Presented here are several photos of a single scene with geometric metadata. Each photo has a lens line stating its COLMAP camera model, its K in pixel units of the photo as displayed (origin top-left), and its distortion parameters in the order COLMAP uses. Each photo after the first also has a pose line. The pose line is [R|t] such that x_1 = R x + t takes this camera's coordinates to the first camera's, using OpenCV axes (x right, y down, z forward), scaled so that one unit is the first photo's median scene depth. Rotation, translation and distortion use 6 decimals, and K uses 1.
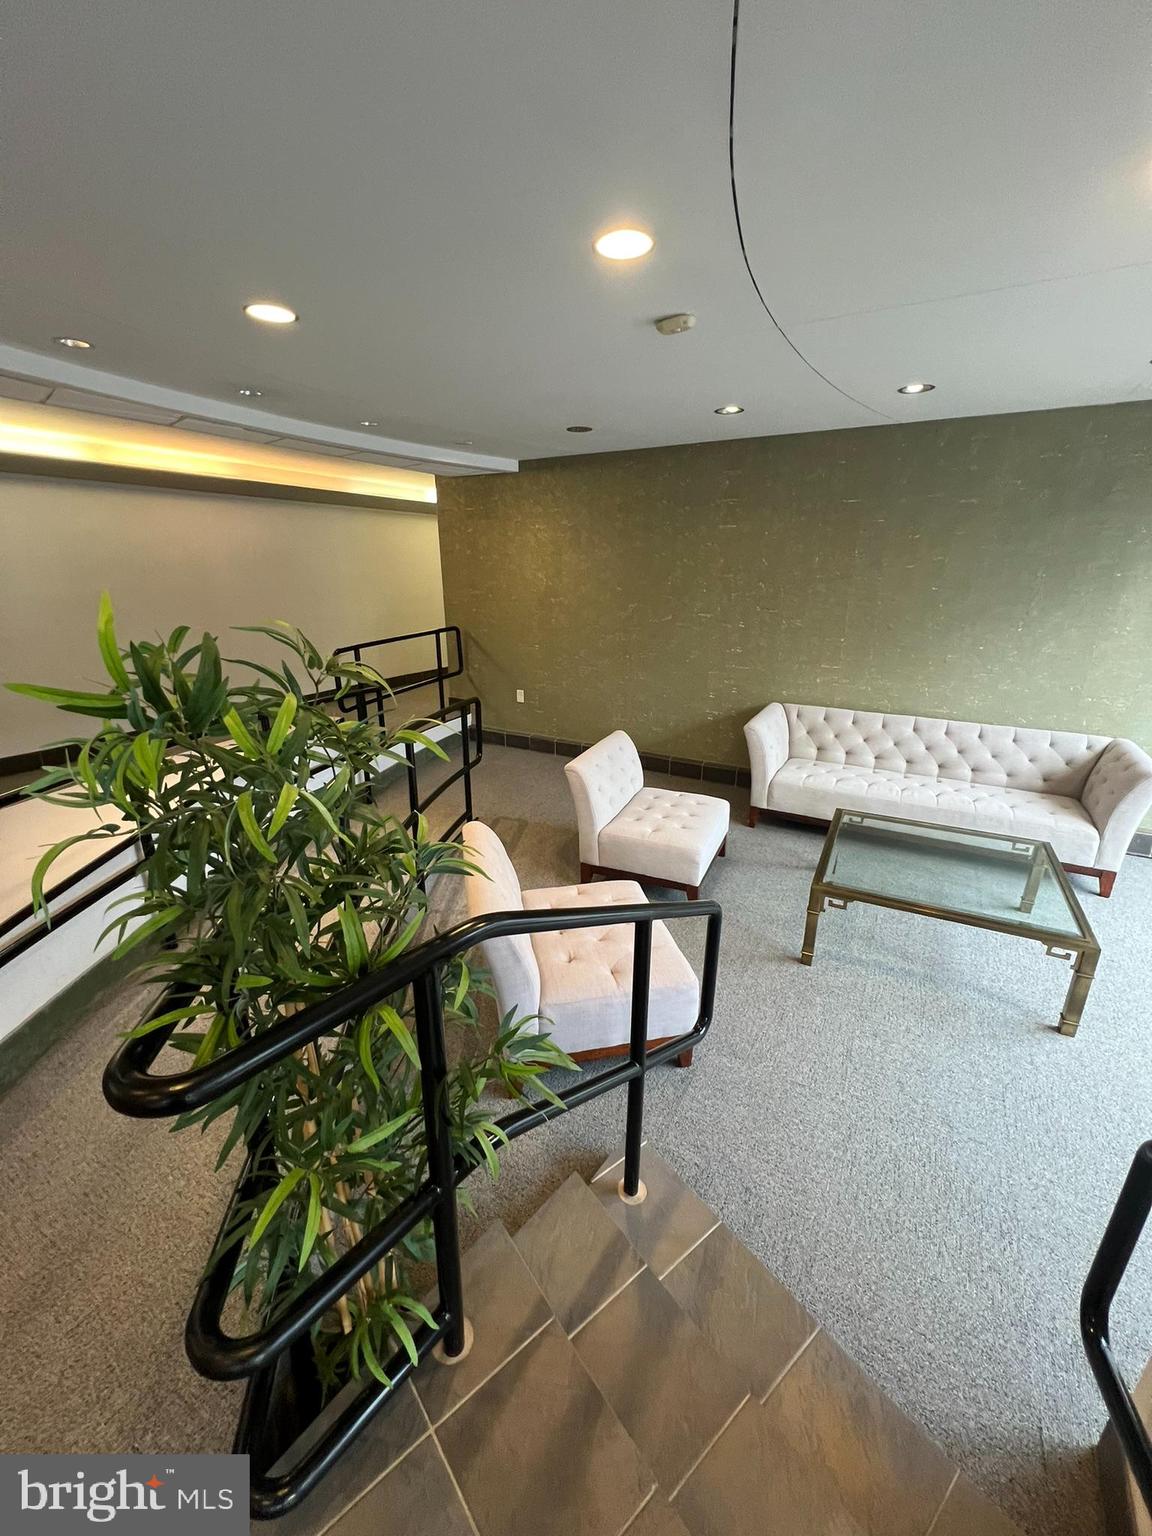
lens RADIAL K [[611.9, 0, 582.0], [0, 611.9, 767.6], [0, 0, 1]] dist [-0.005892, 0.000518]
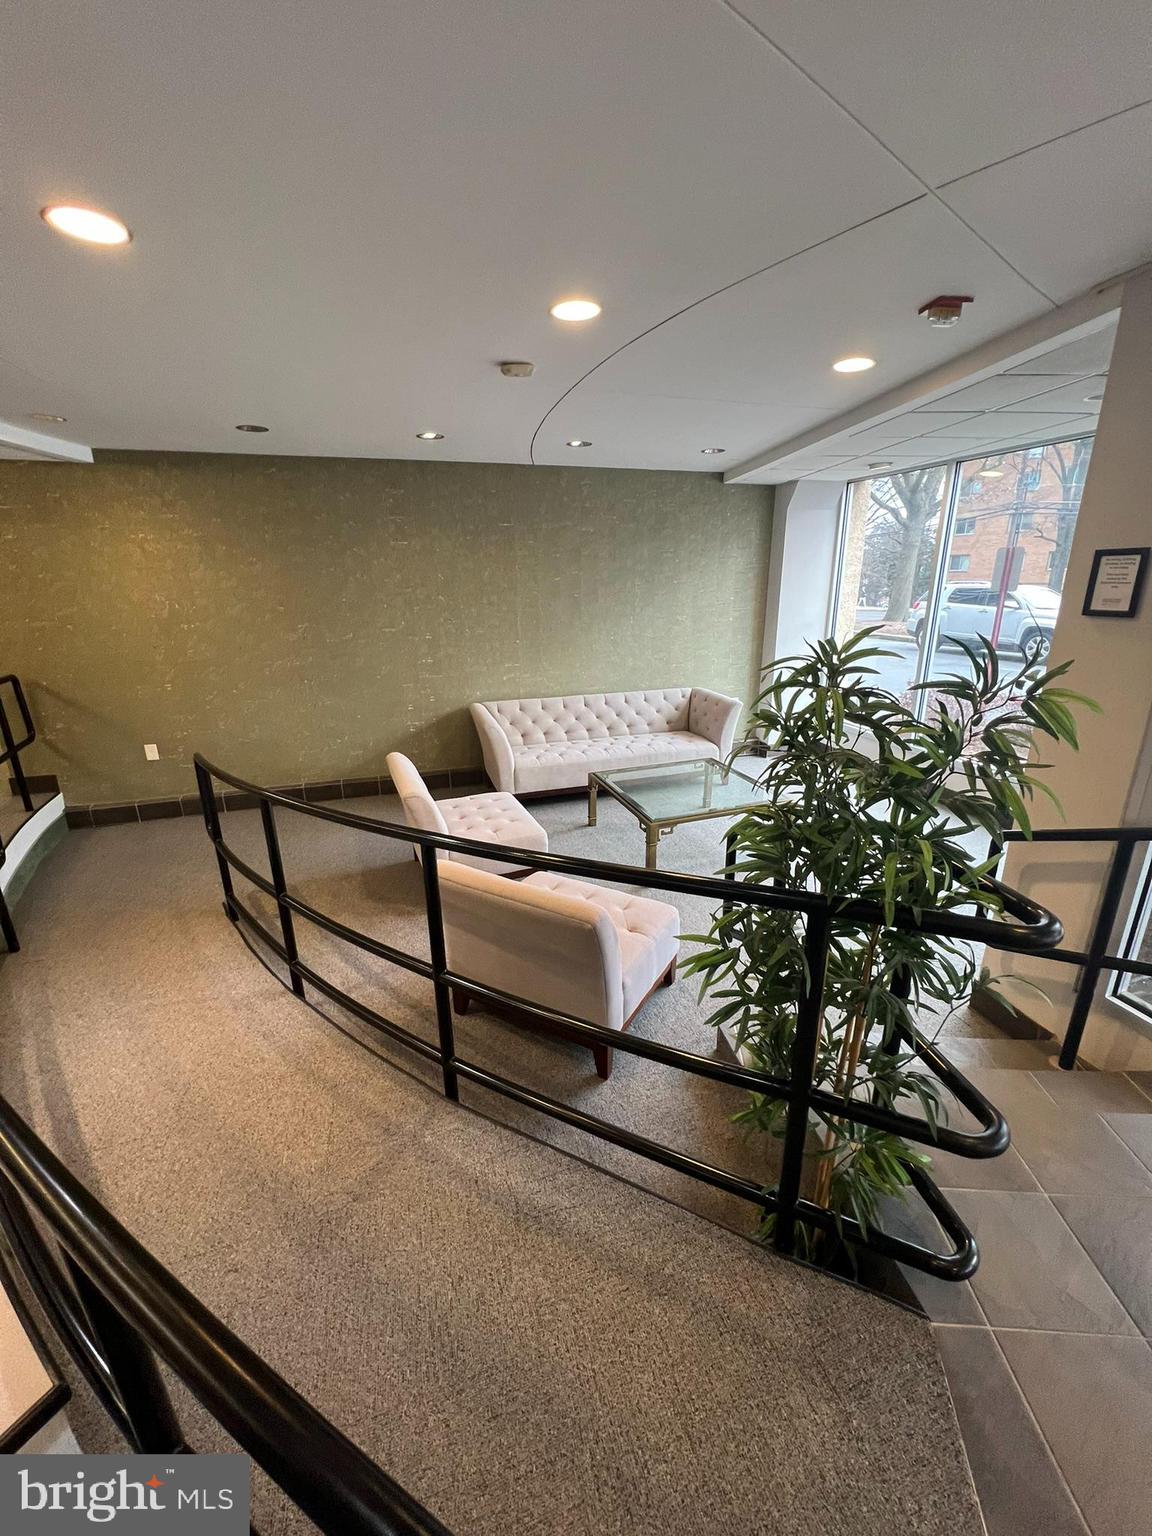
lens RADIAL K [[611.9, 0, 582.0], [0, 611.9, 767.6], [0, 0, 1]] dist [-0.005892, 0.000518]
pose [[0.677042, -0.229454, 0.699260, -0.371908], [0.242149, 0.966703, 0.082758, -0.040809], [-0.694966, 0.113294, 0.710061, 0.100873]]
